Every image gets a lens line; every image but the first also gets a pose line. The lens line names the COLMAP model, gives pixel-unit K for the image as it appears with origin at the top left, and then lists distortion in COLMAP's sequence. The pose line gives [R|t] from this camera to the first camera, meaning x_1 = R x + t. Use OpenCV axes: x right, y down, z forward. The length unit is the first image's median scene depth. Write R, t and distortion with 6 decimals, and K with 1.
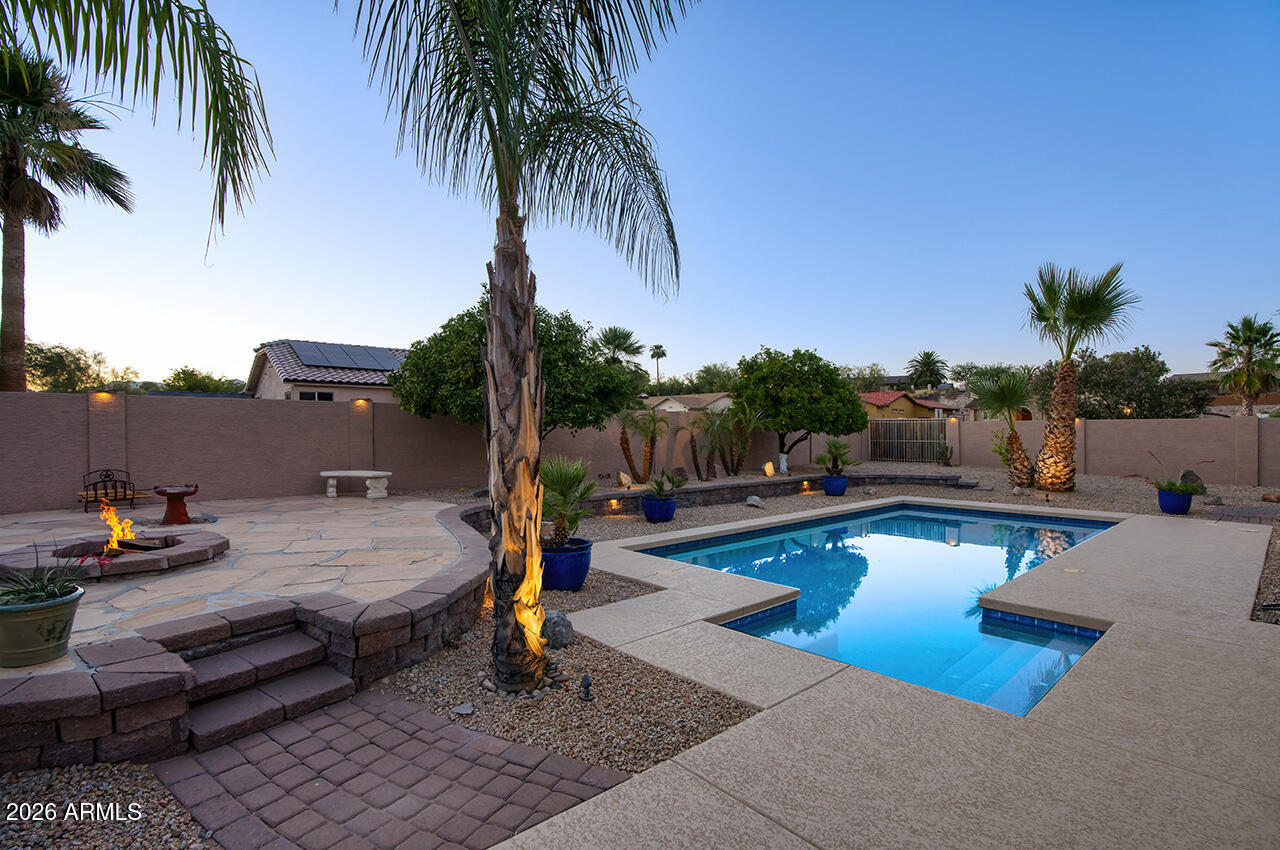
lens RADIAL K [[616.8, 0, 640.0], [0, 616.8, 425.0], [0, 0, 1]] dist [-0.067773, 0.000115]
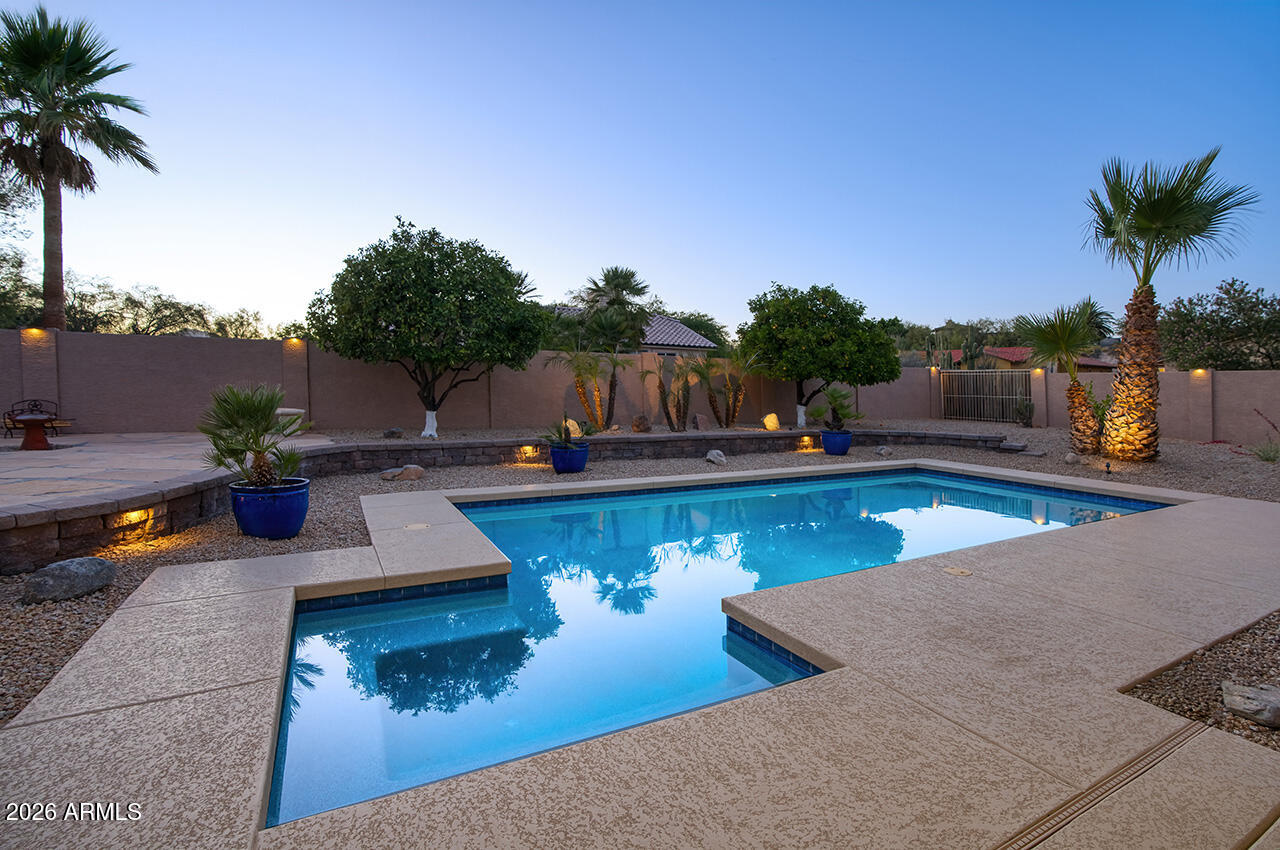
lens RADIAL K [[601.3, 0, 664.5], [0, 601.3, 399.1], [0, 0, 1]] dist [-0.061704, 0.000173]
pose [[0.973729, 0.018385, -0.226968, 0.272509], [-0.012394, 0.999537, 0.027795, 0.018503], [0.227374, -0.024251, 0.973506, 0.141277]]
